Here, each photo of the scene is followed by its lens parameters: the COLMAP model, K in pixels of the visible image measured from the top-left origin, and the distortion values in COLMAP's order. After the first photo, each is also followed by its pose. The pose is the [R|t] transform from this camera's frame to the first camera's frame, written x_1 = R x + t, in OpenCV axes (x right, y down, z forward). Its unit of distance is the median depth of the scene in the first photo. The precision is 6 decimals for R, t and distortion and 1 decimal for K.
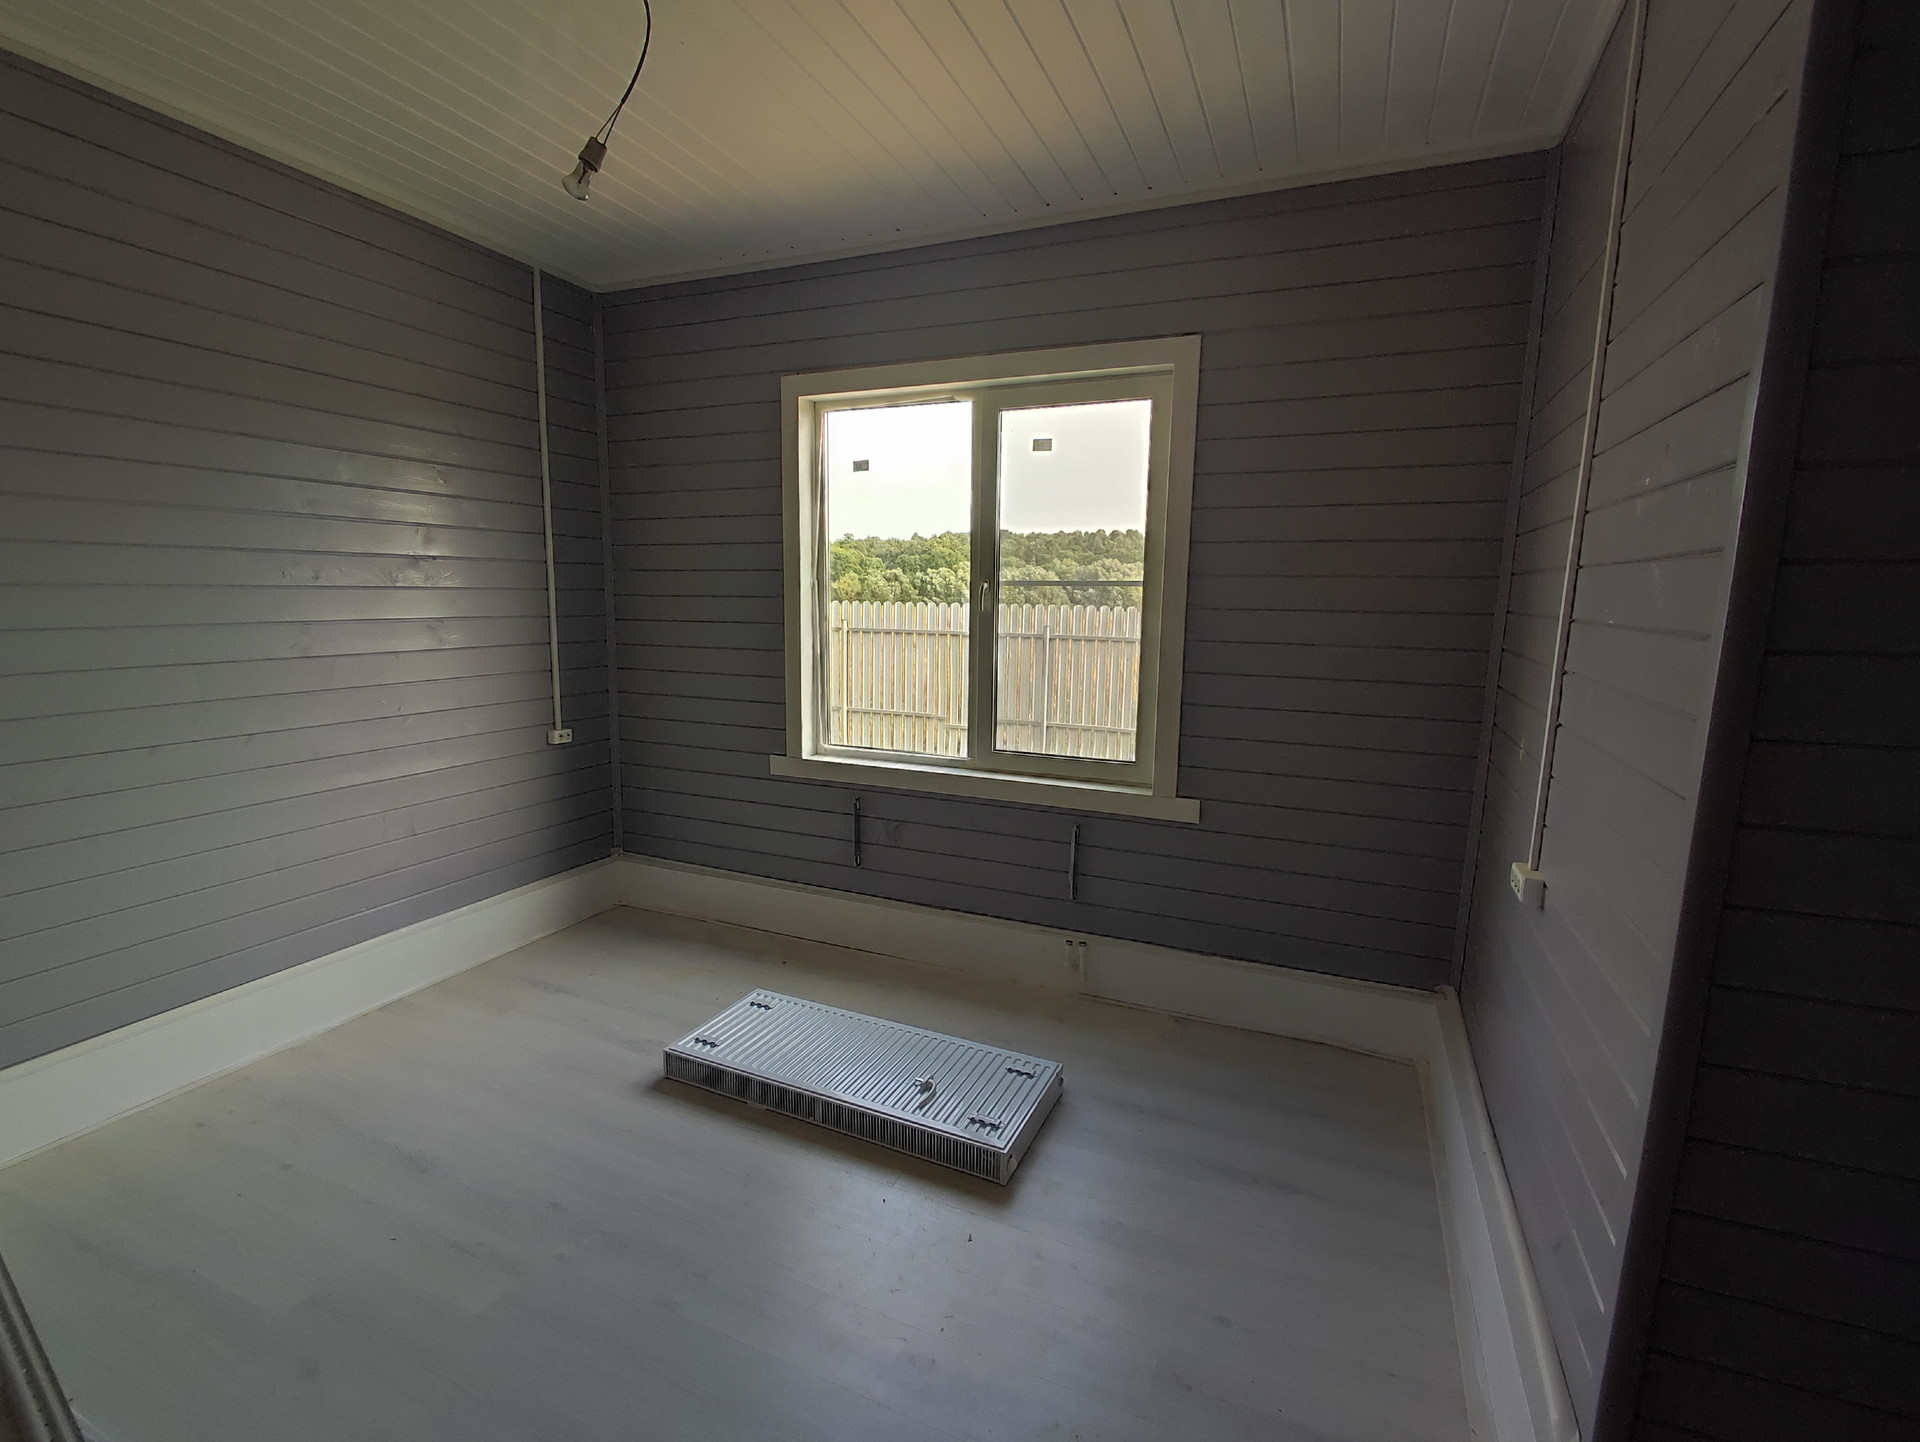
lens RADIAL K [[886.5, 0, 966.0], [0, 886.5, 725.3], [0, 0, 1]] dist [-0.001999, 0.000695]
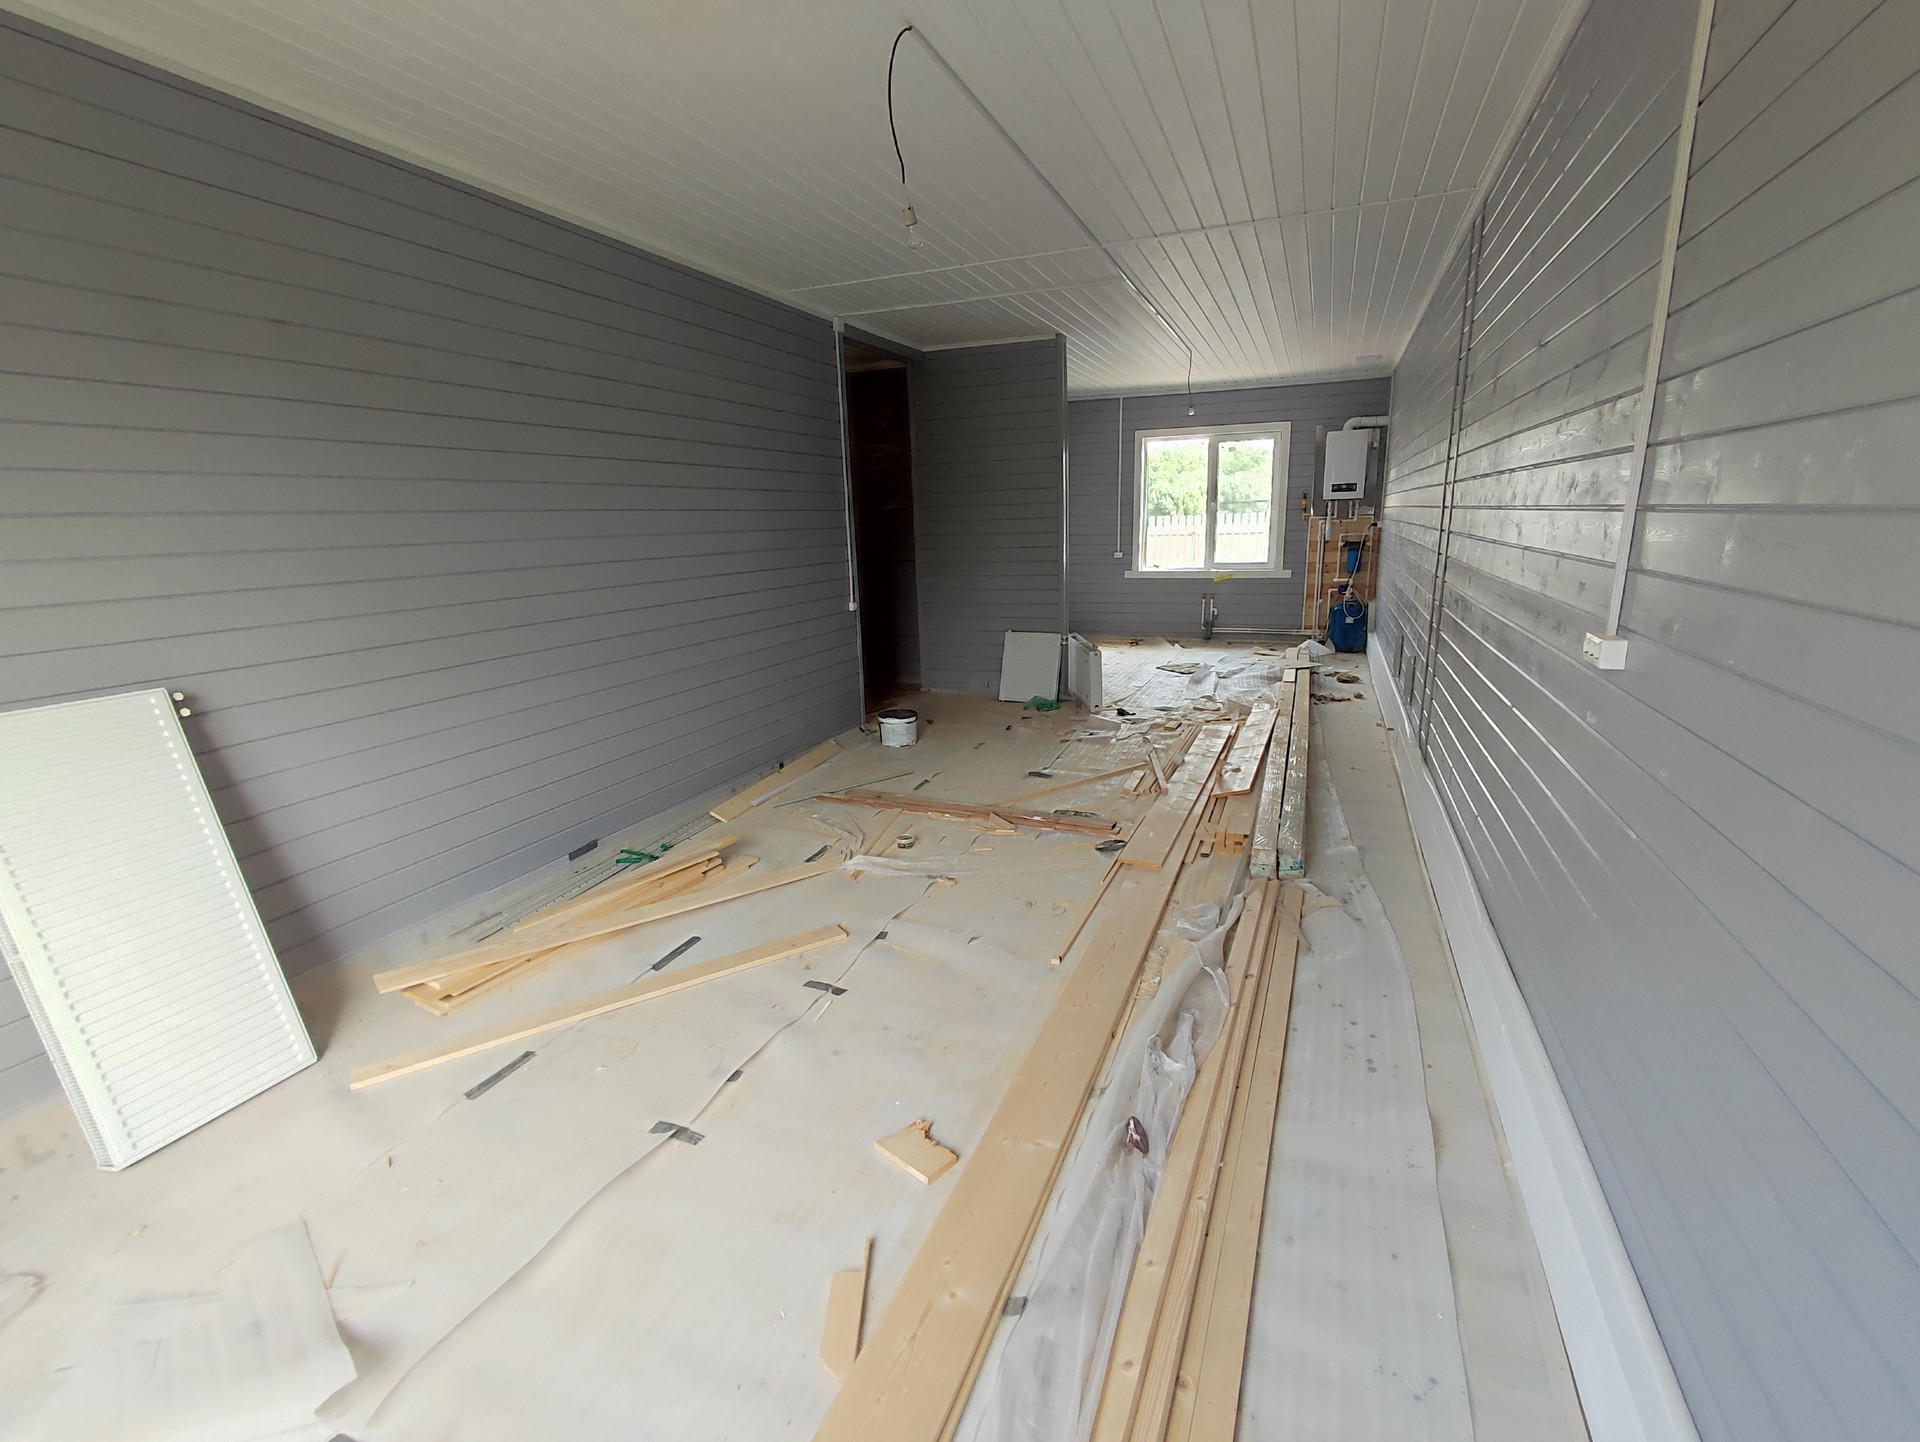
lens RADIAL K [[886.5, 0, 967.4], [0, 886.5, 719.7], [0, 0, 1]] dist [-0.001999, 0.000695]
pose [[0.998908, -0.044779, 0.013314, -0.823522], [0.043635, 0.996118, 0.076455, 0.279120], [-0.016686, -0.075790, 0.996984, -1.858737]]
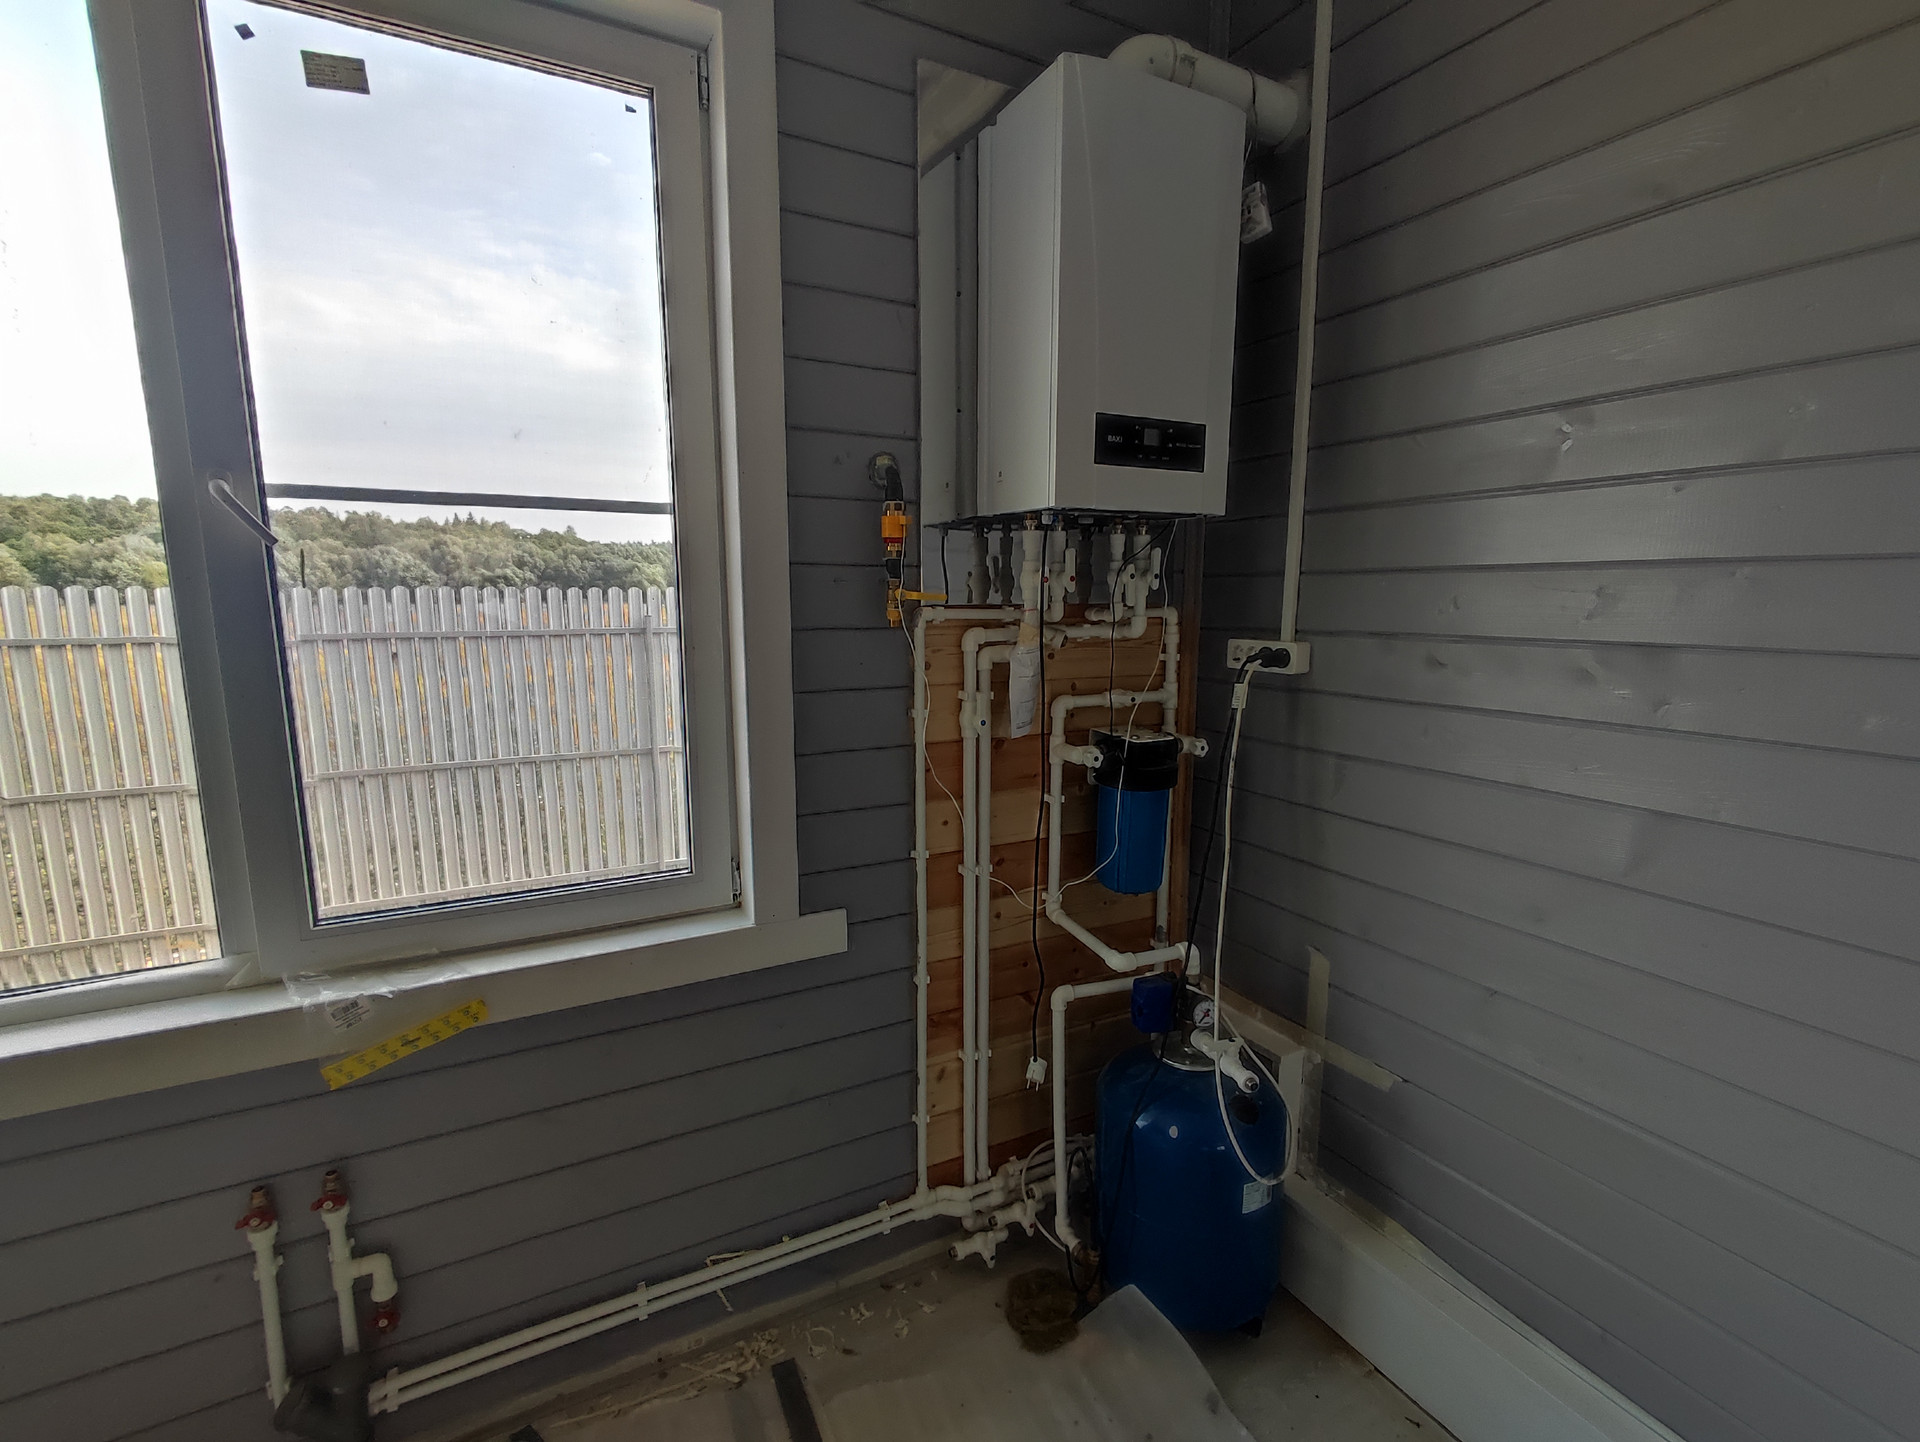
lens RADIAL K [[886.5, 0, 976.5], [0, 886.5, 713.6], [0, 0, 1]] dist [-0.001999, 0.000695]
pose [[0.616643, -0.137182, 0.775198, -0.082284], [0.132277, 0.988755, 0.069752, -0.054928], [-0.776050, 0.059529, 0.627855, 0.519705]]
